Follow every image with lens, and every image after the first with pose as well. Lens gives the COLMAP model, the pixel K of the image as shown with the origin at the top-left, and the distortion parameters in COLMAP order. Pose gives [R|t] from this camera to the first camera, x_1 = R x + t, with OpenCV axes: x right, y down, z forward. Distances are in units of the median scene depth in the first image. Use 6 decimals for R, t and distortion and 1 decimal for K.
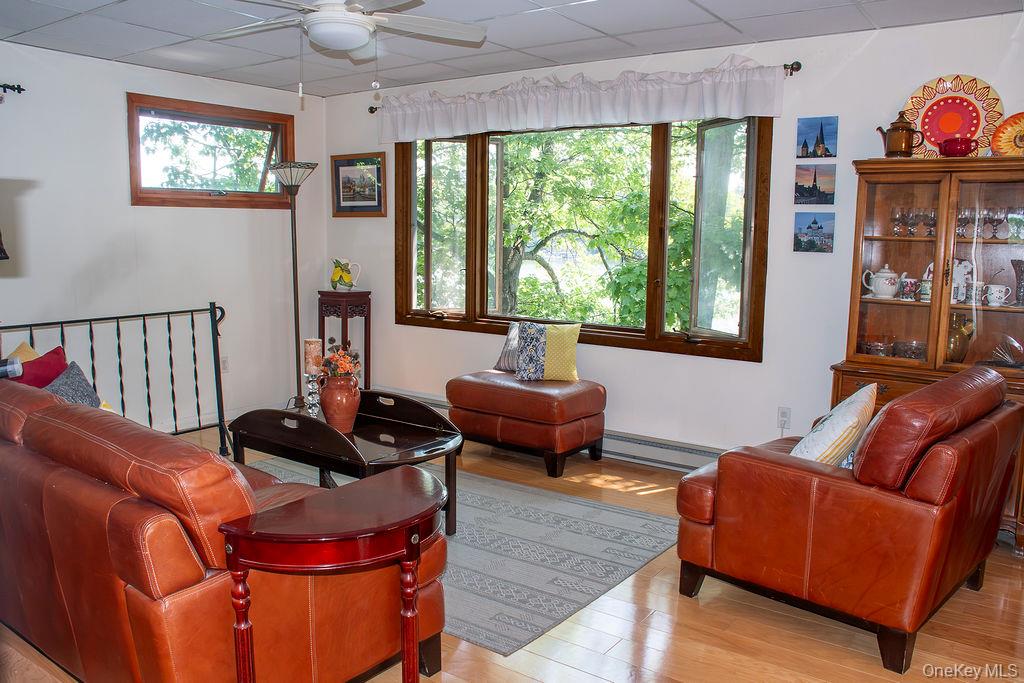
lens RADIAL K [[794.7, 0, 511.3], [0, 794.7, 342.2], [0, 0, 1]] dist [-0.136351, 0.099906]
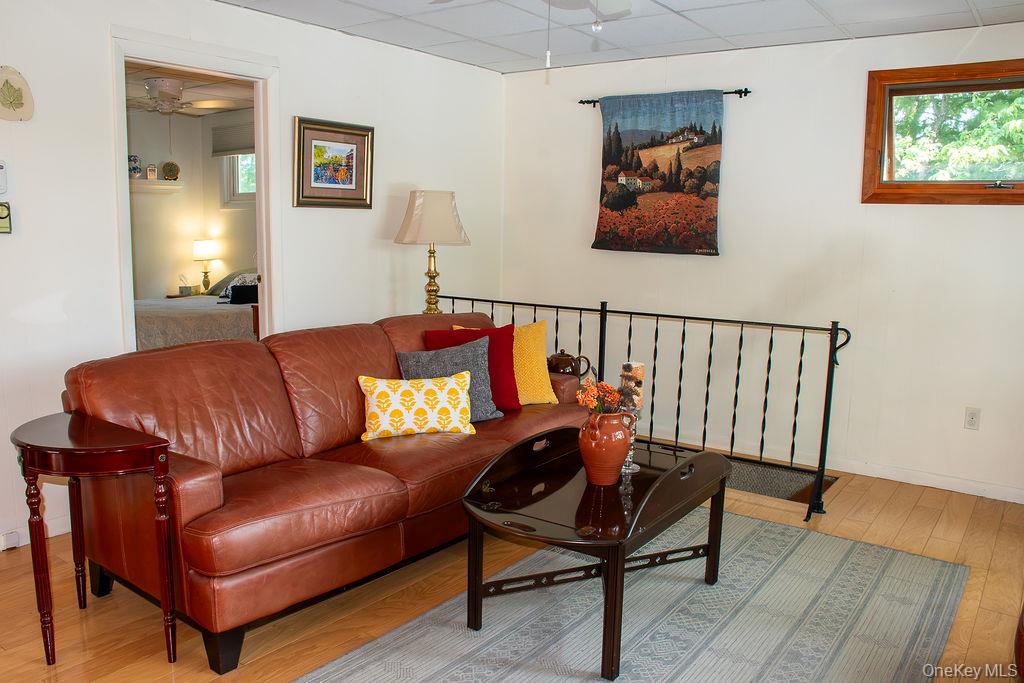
lens RADIAL K [[794.7, 0, 520.5], [0, 794.7, 342.6], [0, 0, 1]] dist [-0.136351, 0.099906]
pose [[0.004202, 0.130606, -0.991425, 0.418054], [-0.155135, 0.979516, 0.128380, -0.085462], [0.987884, 0.153265, 0.024377, 0.693961]]
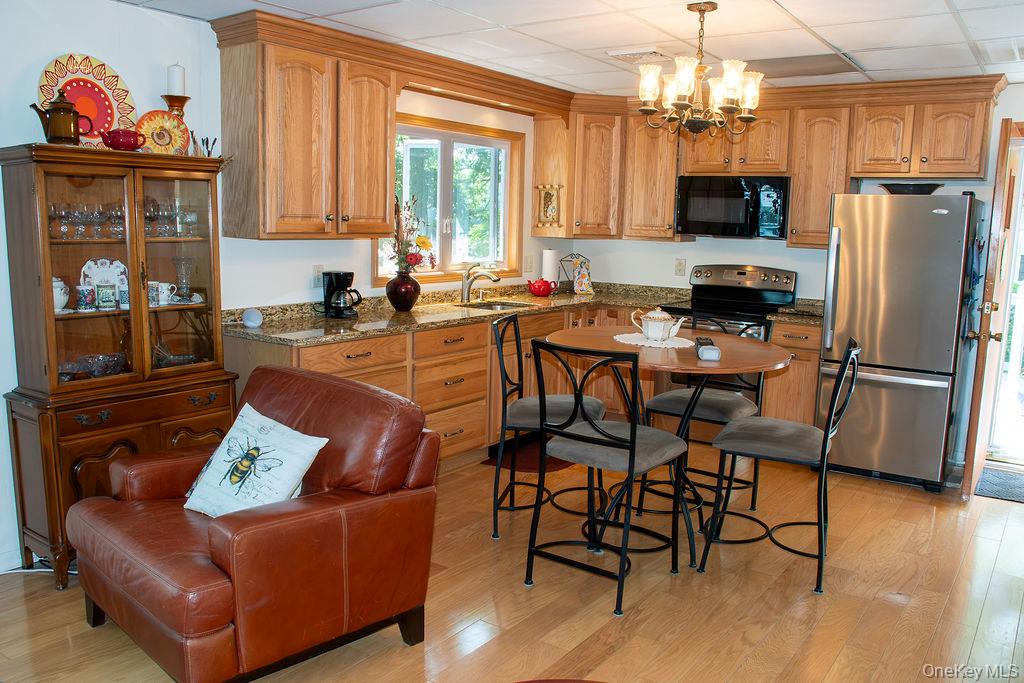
lens RADIAL K [[794.7, 0, 506.2], [0, 794.7, 343.6], [0, 0, 1]] dist [-0.136351, 0.099906]
pose [[-0.001407, -0.165569, 0.986197, -0.292238], [0.115816, 0.979535, 0.164615, -0.088248], [-0.993270, 0.114449, 0.017797, 0.431352]]
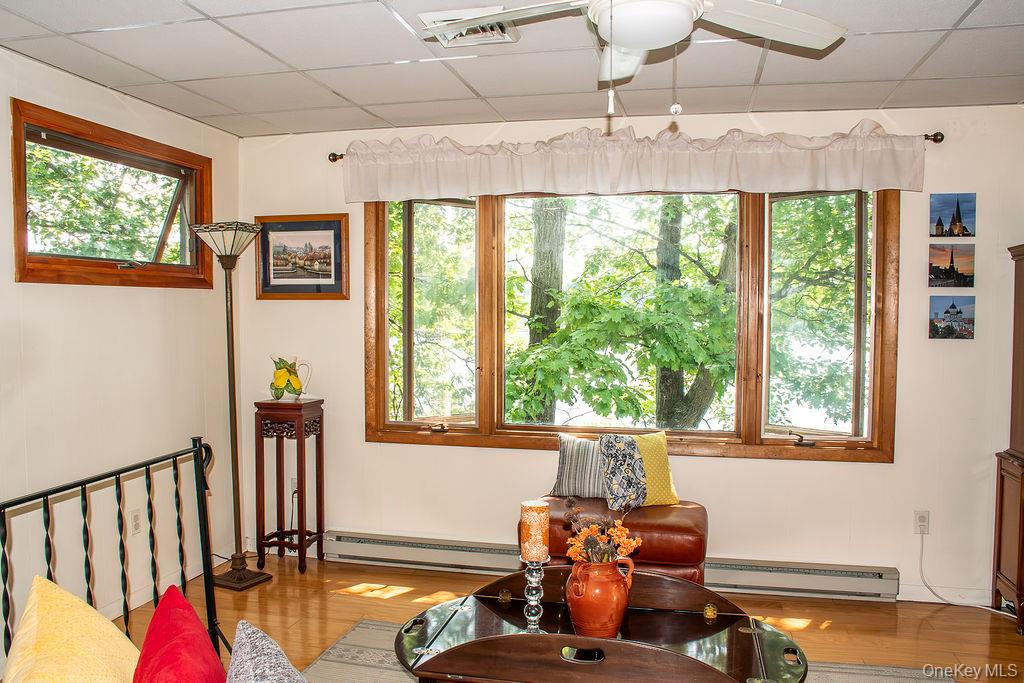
lens RADIAL K [[794.7, 0, 516.1], [0, 794.7, 345.1], [0, 0, 1]] dist [-0.136351, 0.099906]
pose [[0.922938, -0.026340, 0.384046, -0.399788], [0.060189, 0.995260, -0.076386, -0.064665], [-0.380213, 0.093615, 0.920149, 0.335620]]
